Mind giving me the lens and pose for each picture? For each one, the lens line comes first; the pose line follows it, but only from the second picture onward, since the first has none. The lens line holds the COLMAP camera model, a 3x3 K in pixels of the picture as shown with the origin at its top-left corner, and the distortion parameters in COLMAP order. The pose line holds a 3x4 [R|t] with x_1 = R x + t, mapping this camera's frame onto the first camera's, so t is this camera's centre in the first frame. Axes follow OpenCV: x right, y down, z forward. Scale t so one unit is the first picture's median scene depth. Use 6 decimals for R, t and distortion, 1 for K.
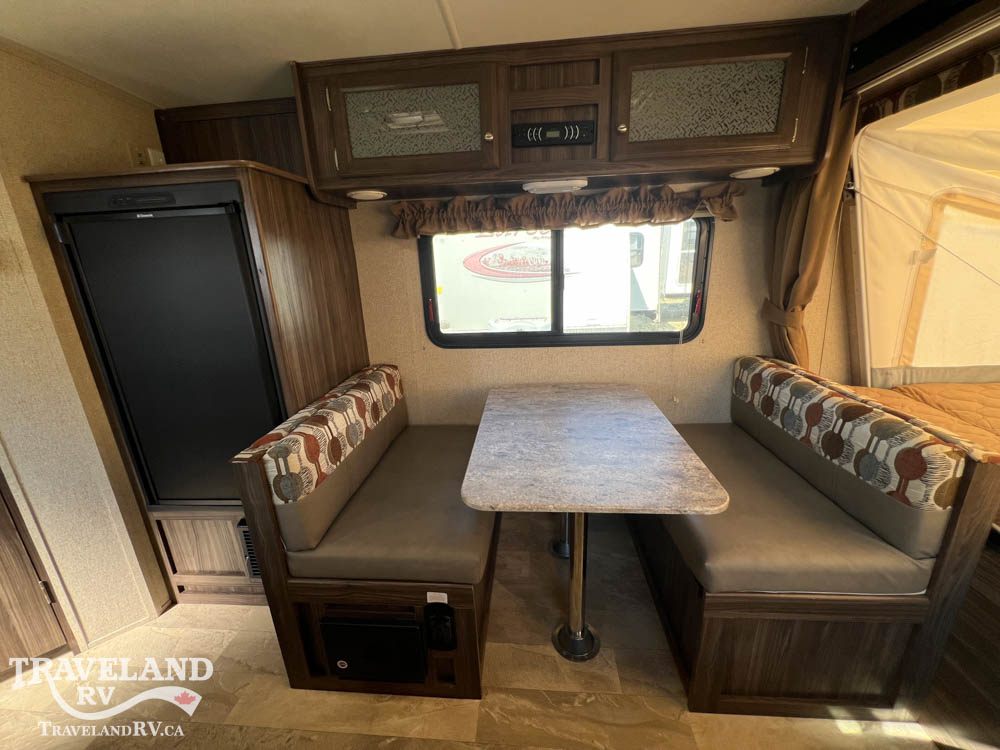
lens RADIAL K [[401.8, 0, 492.2], [0, 401.8, 374.9], [0, 0, 1]] dist [-0.002606, 0.000580]
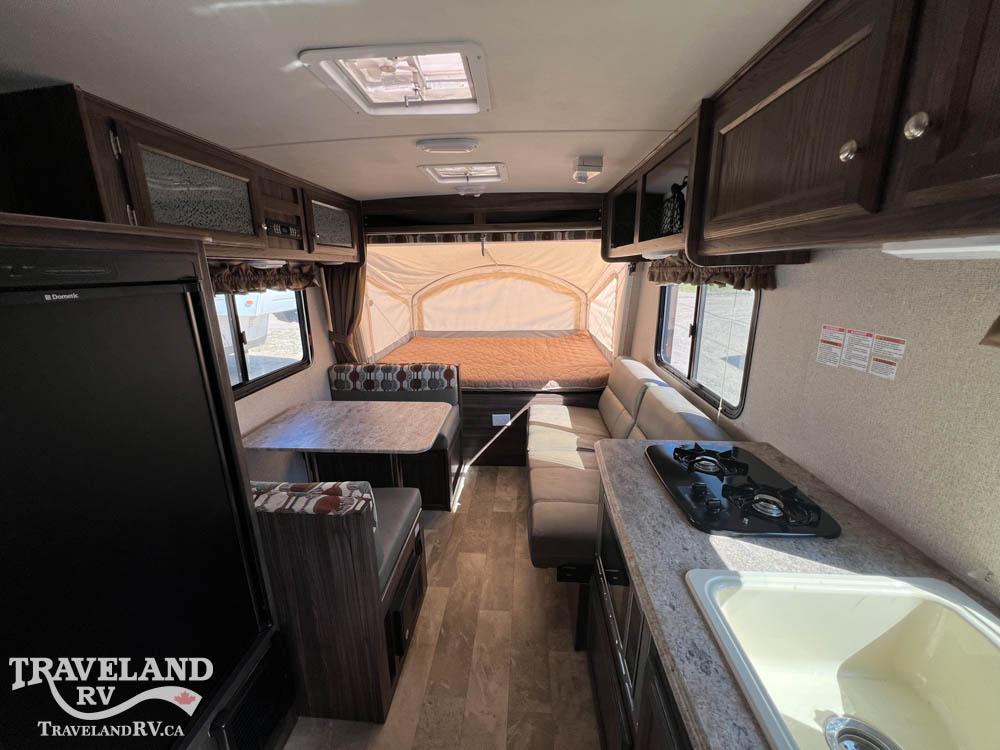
lens RADIAL K [[401.8, 0, 497.5], [0, 401.8, 375.9], [0, 0, 1]] dist [-0.002606, 0.000580]
pose [[-0.010811, -0.219132, 0.975635, -1.315092], [0.303966, 0.928800, 0.211981, -0.203762], [-0.952621, 0.298852, 0.056568, 0.373318]]
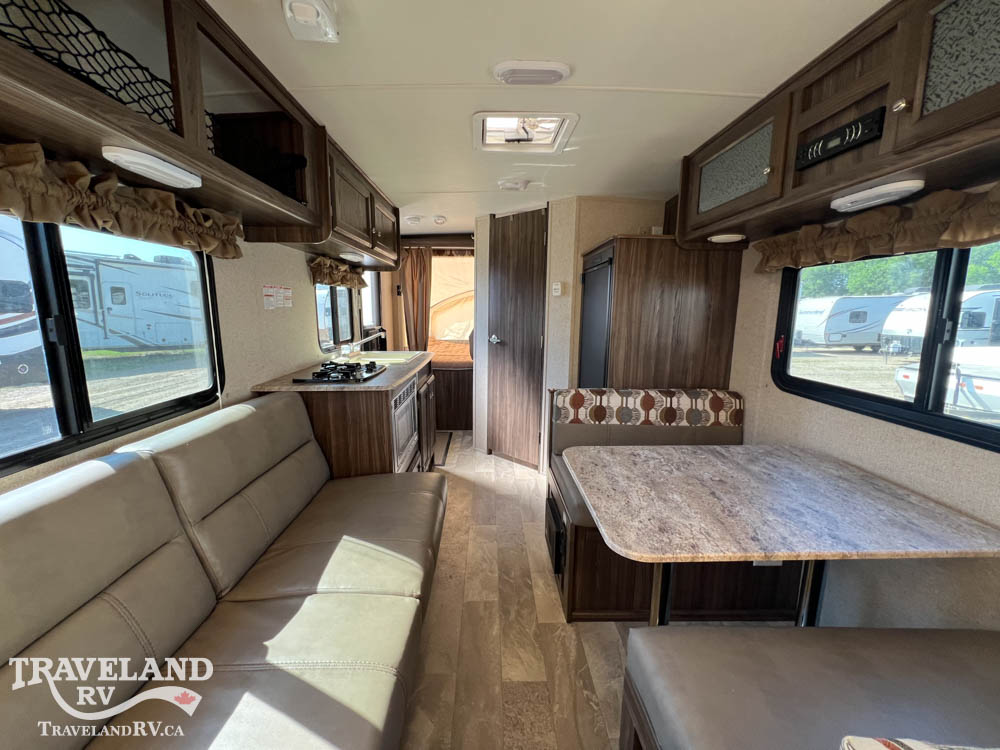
lens RADIAL K [[401.8, 0, 497.4], [0, 401.8, 375.5], [0, 0, 1]] dist [-0.002606, 0.000580]
pose [[0.102682, 0.204512, -0.973463, 0.977102], [-0.295555, 0.940712, 0.166456, -0.084470], [0.949791, 0.270620, 0.157039, 0.344580]]
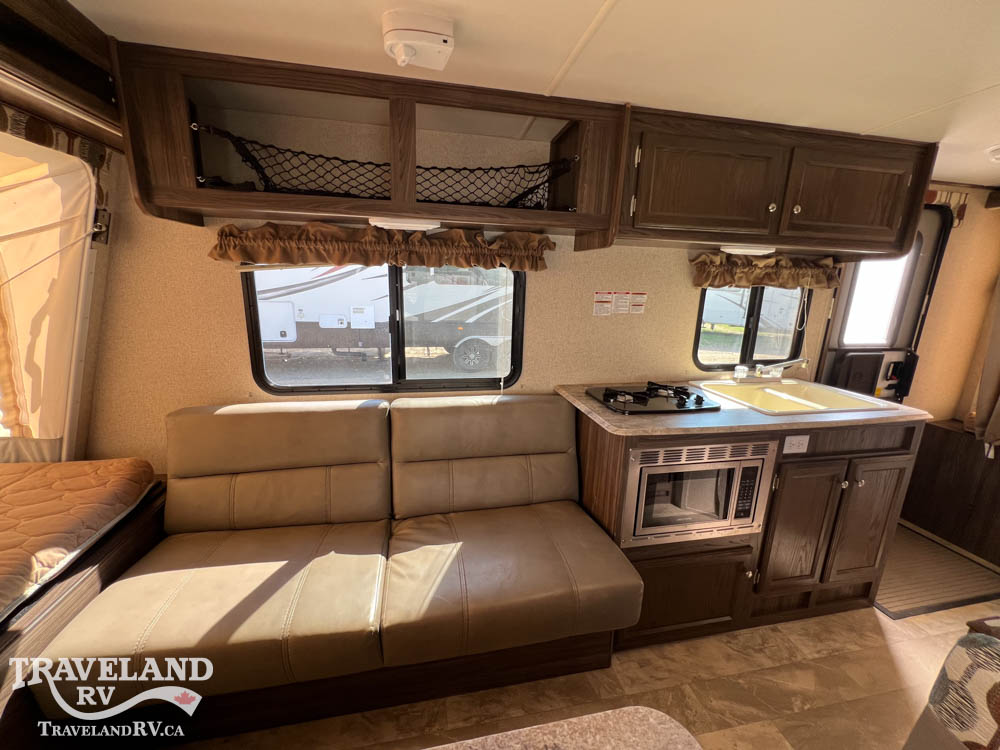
lens RADIAL K [[401.8, 0, 501.0], [0, 401.8, 370.5], [0, 0, 1]] dist [-0.002606, 0.000580]
pose [[-0.960259, 0.075404, -0.268732, 0.222952], [-0.068588, 0.869542, 0.489073, -0.324282], [0.270551, 0.488068, -0.829814, 0.900137]]
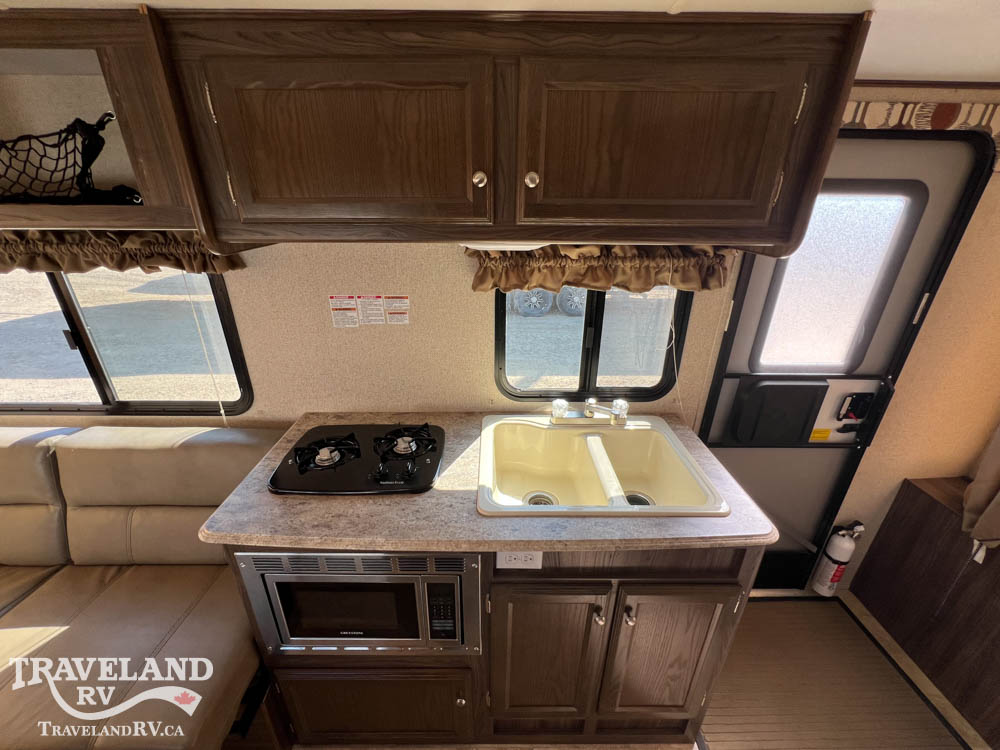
lens RADIAL K [[401.8, 0, 500.0], [0, 401.8, 370.9], [0, 0, 1]] dist [-0.002606, 0.000580]
pose [[-0.995783, 0.063634, -0.066077, -0.805737], [0.006587, 0.768031, 0.640379, -0.396409], [0.091499, 0.637243, -0.765212, 0.632422]]
